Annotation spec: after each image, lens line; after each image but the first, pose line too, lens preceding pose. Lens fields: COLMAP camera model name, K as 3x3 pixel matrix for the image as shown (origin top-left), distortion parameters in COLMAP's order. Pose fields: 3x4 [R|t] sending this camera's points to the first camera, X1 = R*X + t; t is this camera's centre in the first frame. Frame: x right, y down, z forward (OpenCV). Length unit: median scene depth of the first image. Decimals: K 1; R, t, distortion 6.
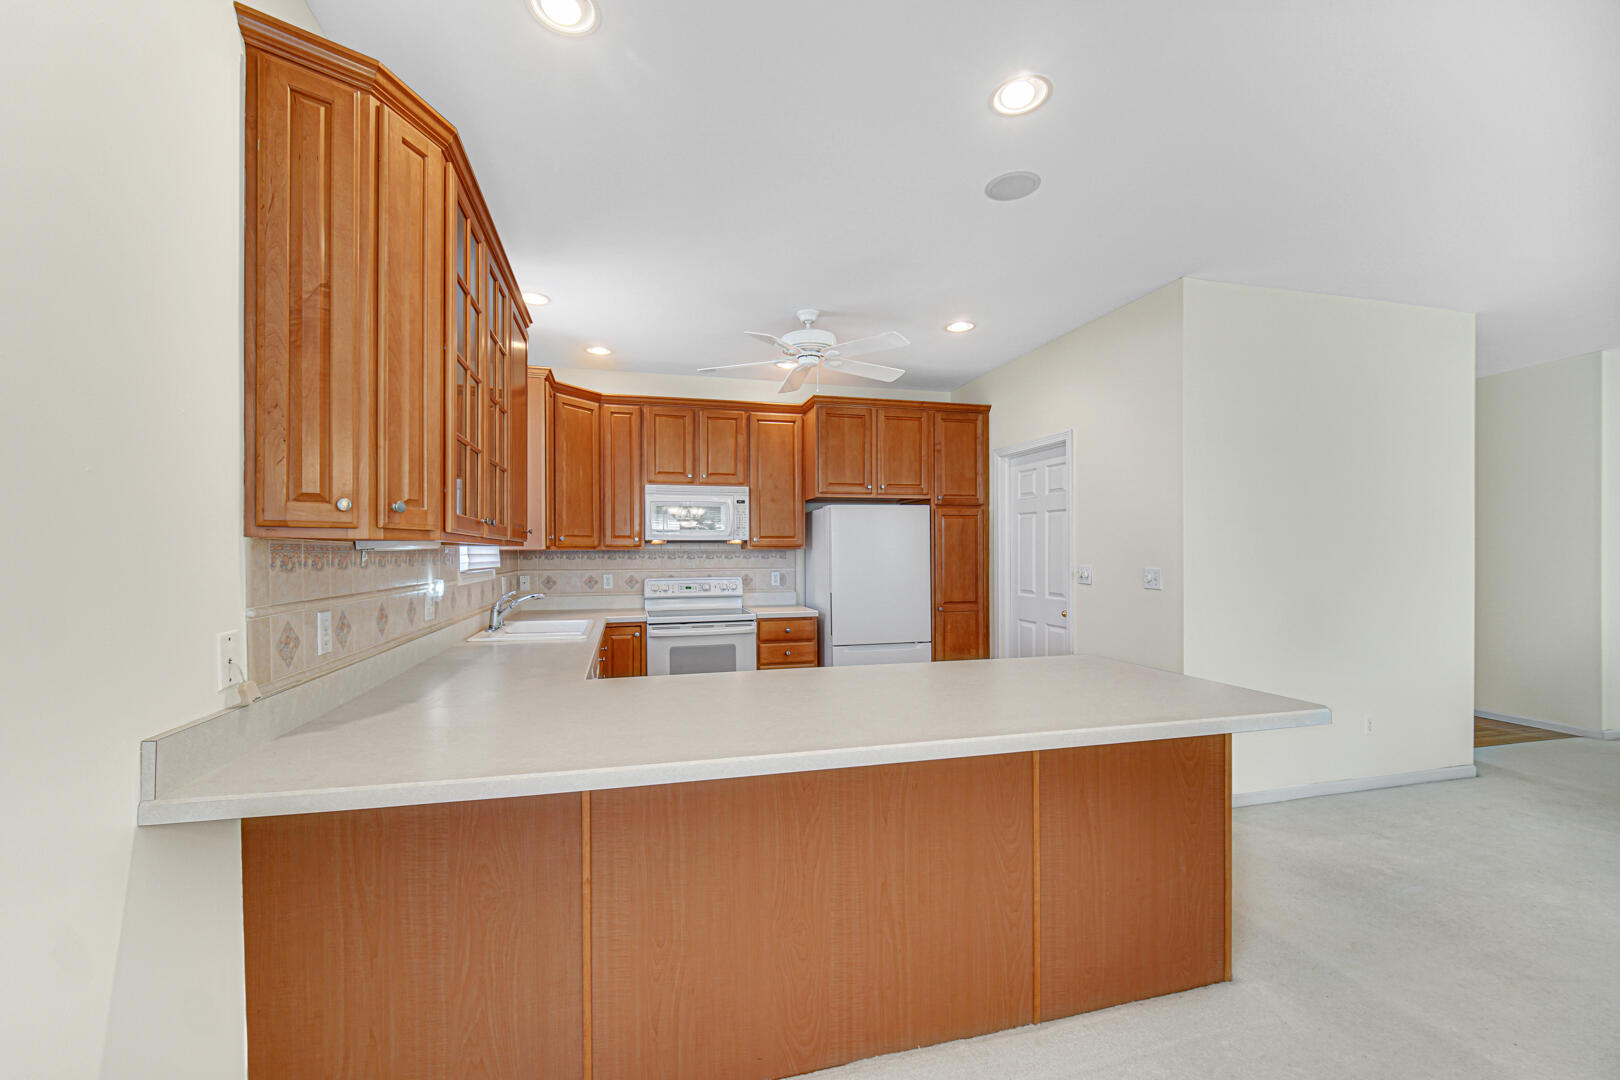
lens RADIAL K [[648.8, 0, 792.9], [0, 648.8, 557.9], [0, 0, 1]] dist [-0.001323, 0.000781]
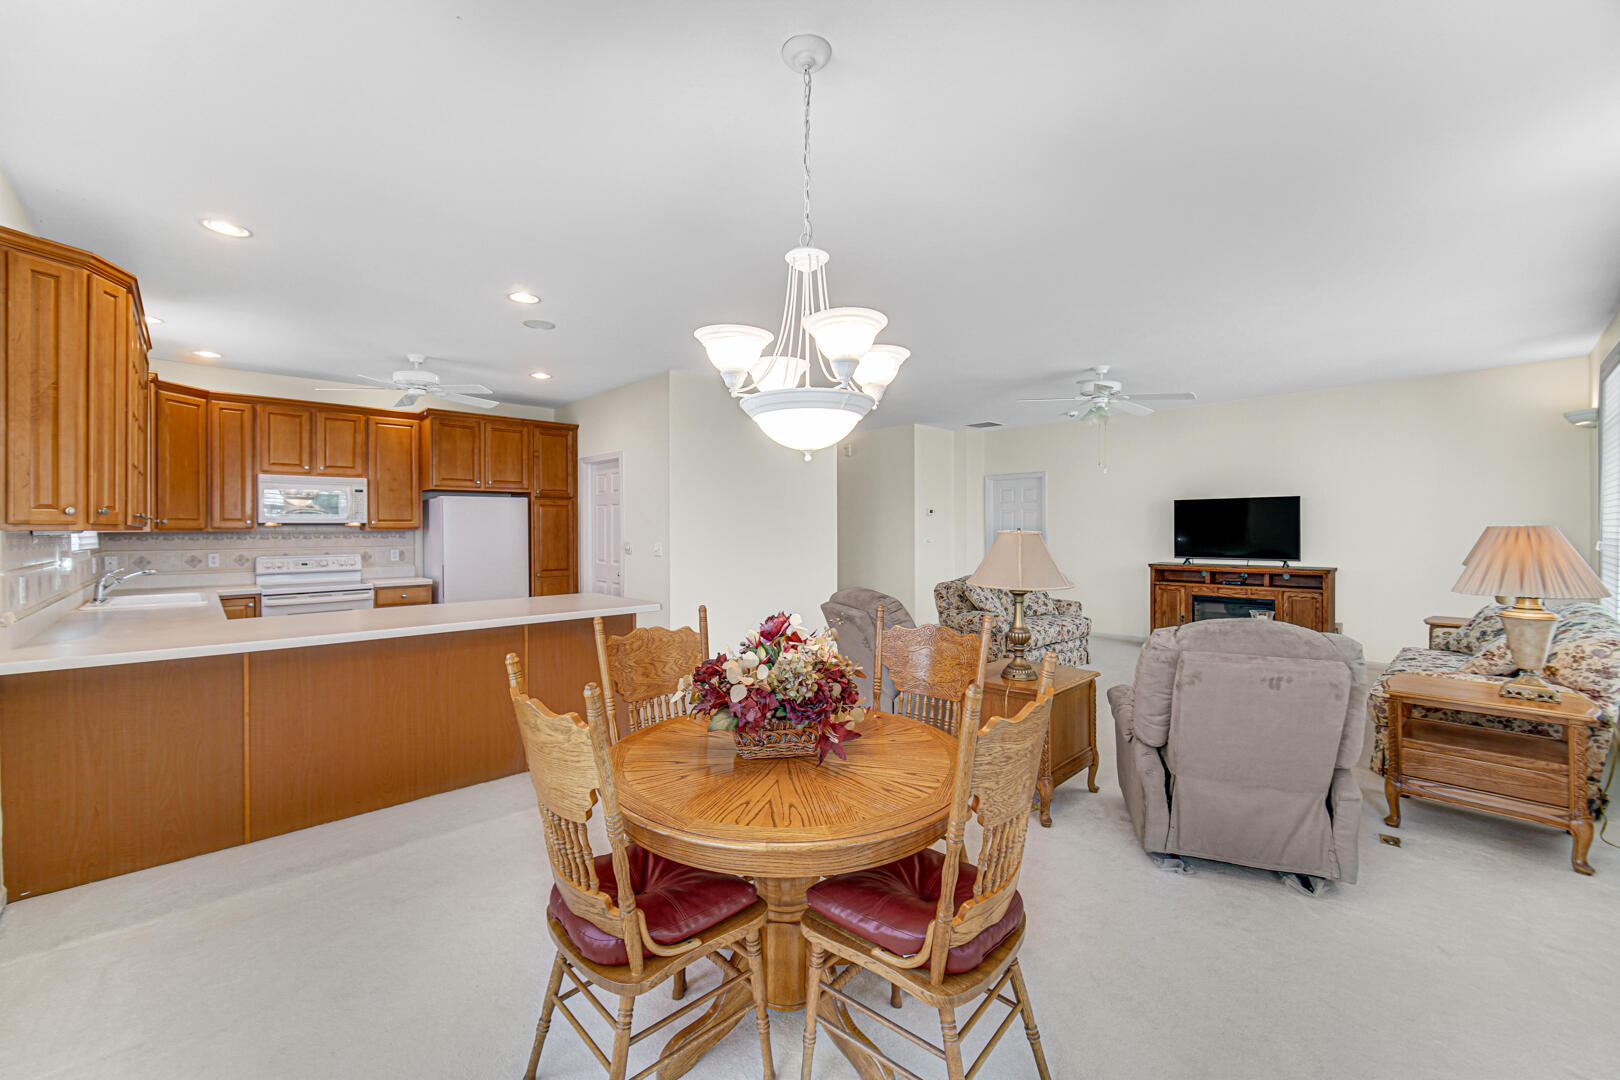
lens RADIAL K [[648.8, 0, 790.9], [0, 648.8, 530.2], [0, 0, 1]] dist [-0.001323, 0.000781]
pose [[0.880828, -0.000558, 0.473435, 0.056344], [0.003932, 0.999973, -0.006138, -0.003890], [-0.473419, 0.007268, 0.880807, -0.440912]]
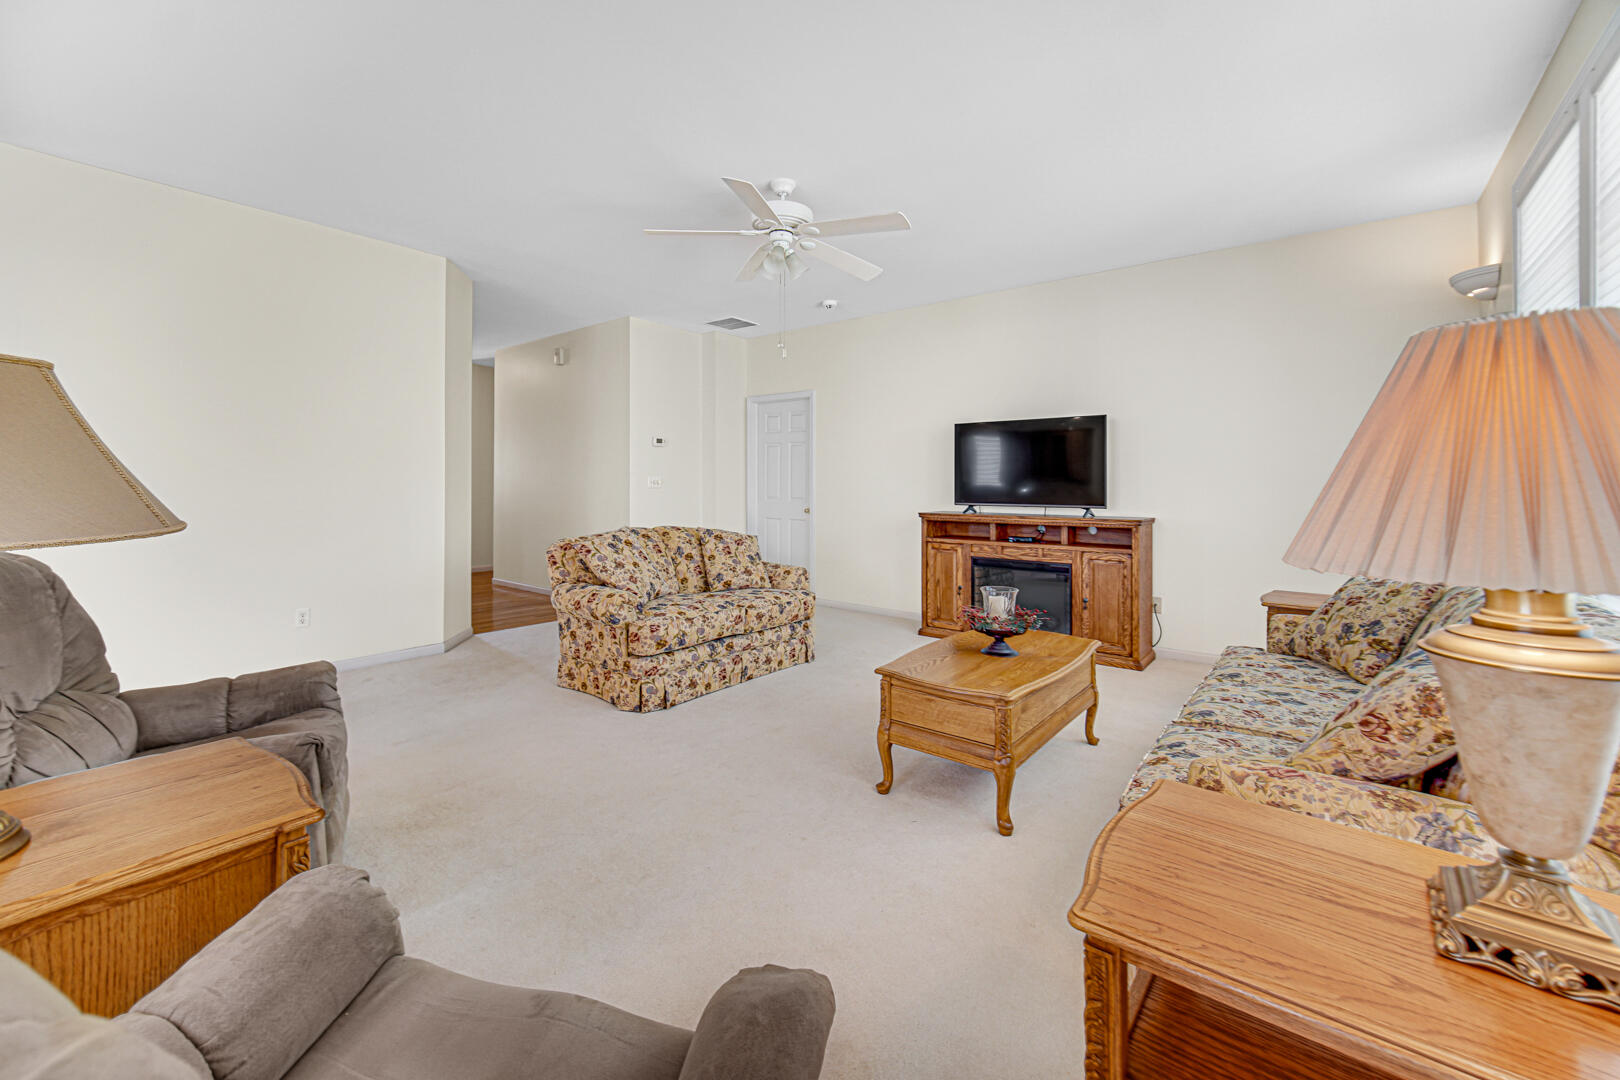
lens RADIAL K [[648.8, 0, 793.5], [0, 648.8, 475.5], [0, 0, 1]] dist [-0.001323, 0.000781]
pose [[0.813963, 0.018810, 0.580612, 0.708095], [-0.005344, 0.999676, -0.024895, 0.034579], [-0.580892, 0.017160, 0.813799, -0.257123]]
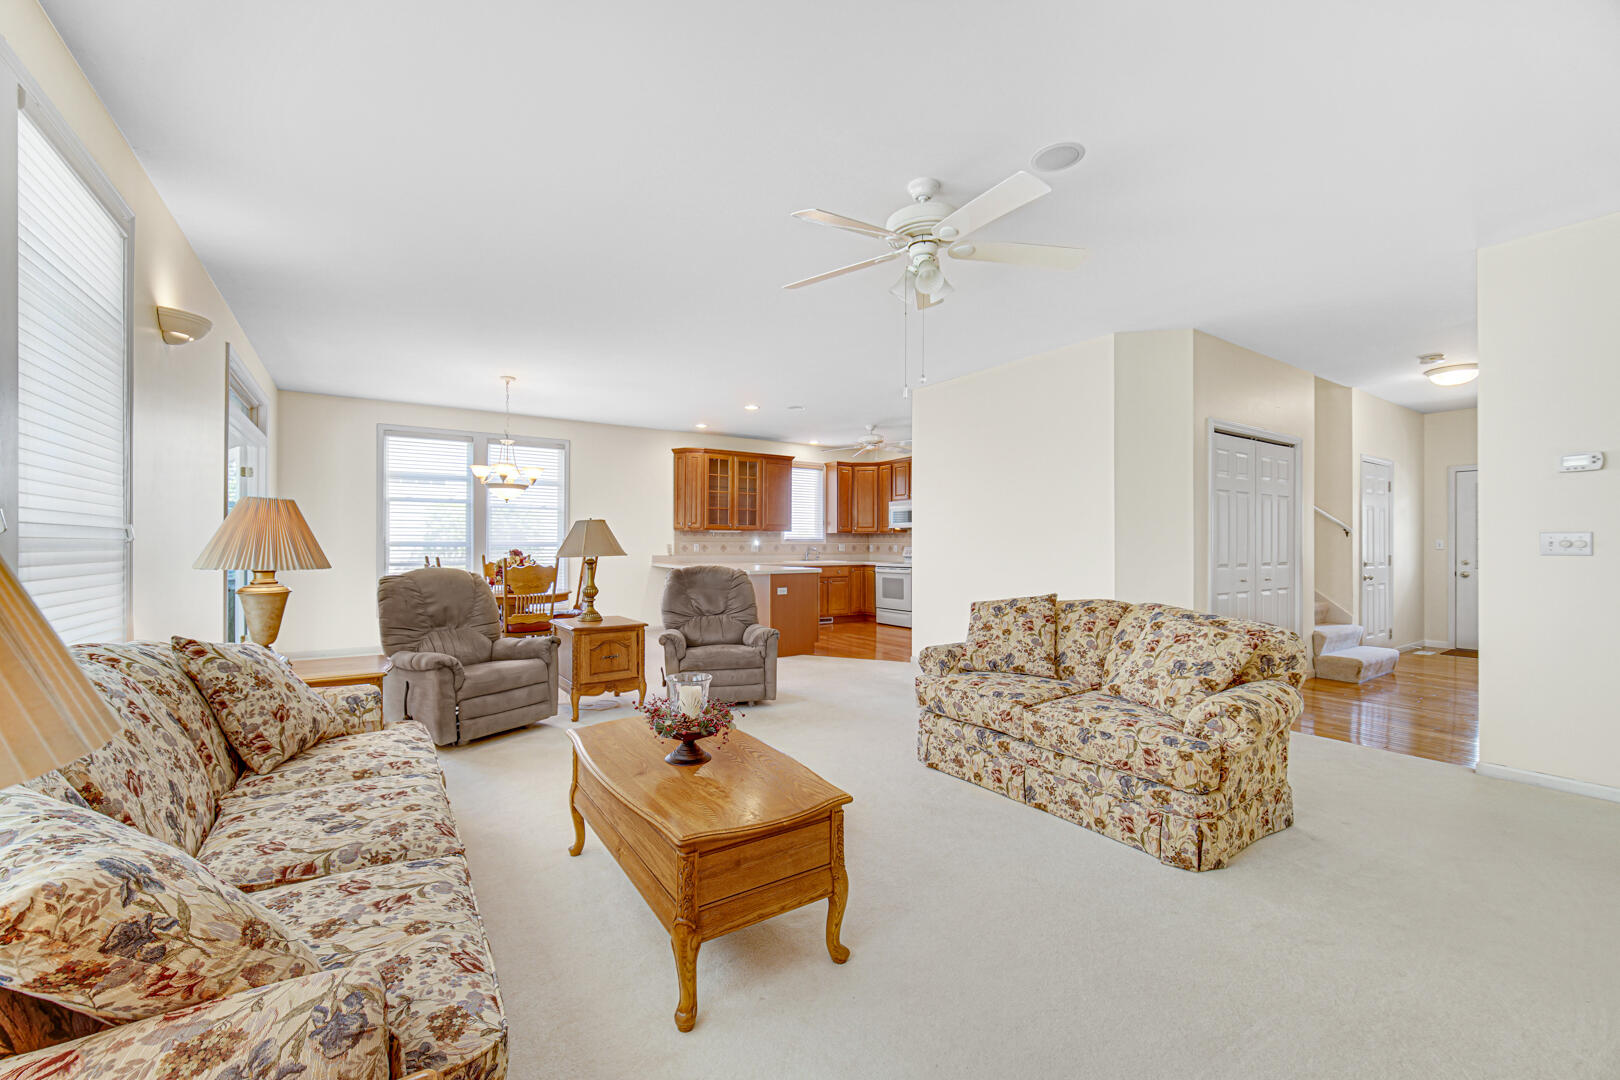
lens RADIAL K [[648.8, 0, 784.0], [0, 648.8, 539.7], [0, 0, 1]] dist [-0.001323, 0.000781]
pose [[0.310768, -0.000429, -0.950486, 1.644633], [-0.013170, 0.999902, -0.004758, 0.024154], [0.950395, 0.013997, 0.310732, 0.021055]]
